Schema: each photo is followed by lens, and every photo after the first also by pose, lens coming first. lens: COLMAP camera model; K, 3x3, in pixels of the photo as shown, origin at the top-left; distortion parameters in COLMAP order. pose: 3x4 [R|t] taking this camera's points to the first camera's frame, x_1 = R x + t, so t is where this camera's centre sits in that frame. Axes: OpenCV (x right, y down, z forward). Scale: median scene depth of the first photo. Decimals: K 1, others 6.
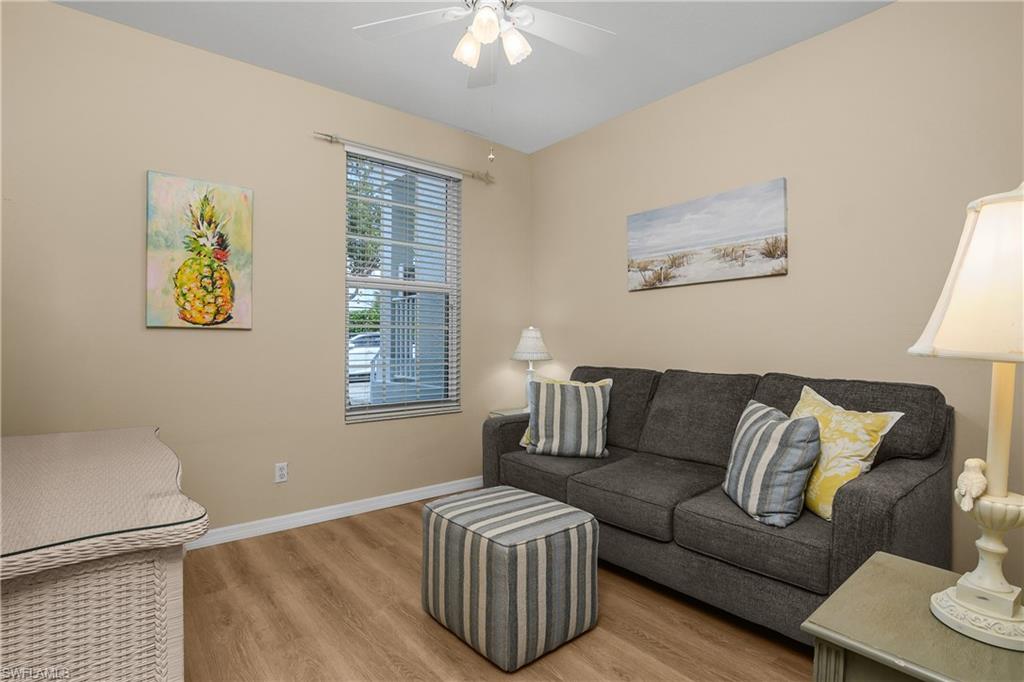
lens RADIAL K [[500.6, 0, 505.4], [0, 500.6, 342.8], [0, 0, 1]] dist [-0.026344, 0.006230]
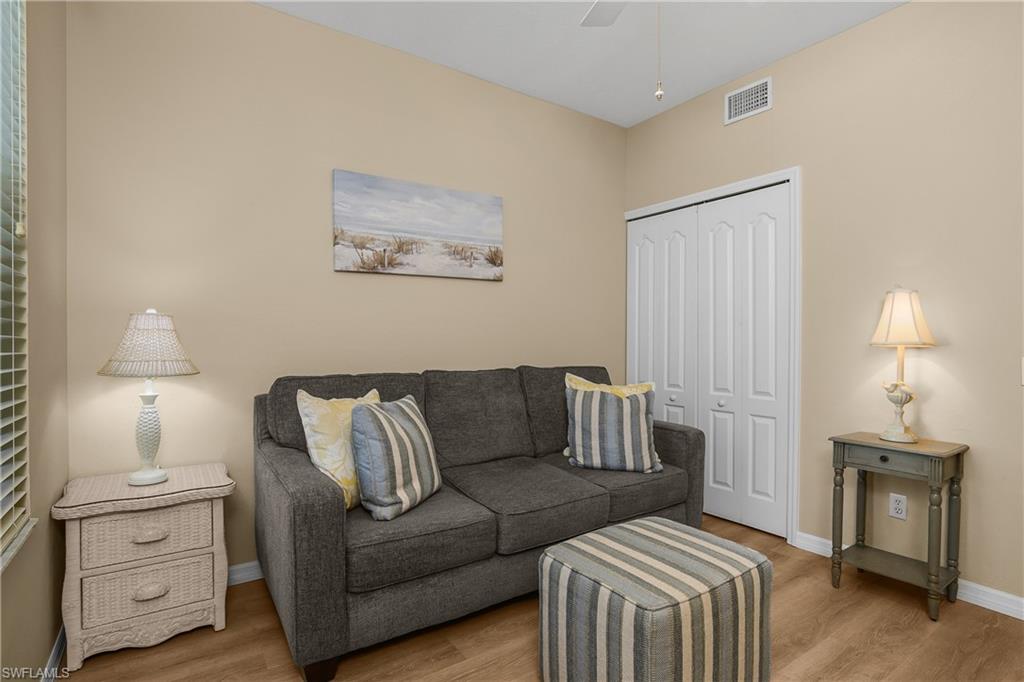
lens RADIAL K [[500.6, 0, 505.3], [0, 500.6, 343.1], [0, 0, 1]] dist [-0.026344, 0.006230]
pose [[0.102186, -0.016531, 0.994628, -0.511948], [-0.005122, 0.999840, 0.017143, -0.010036], [-0.994752, -0.006846, 0.102085, 0.731313]]
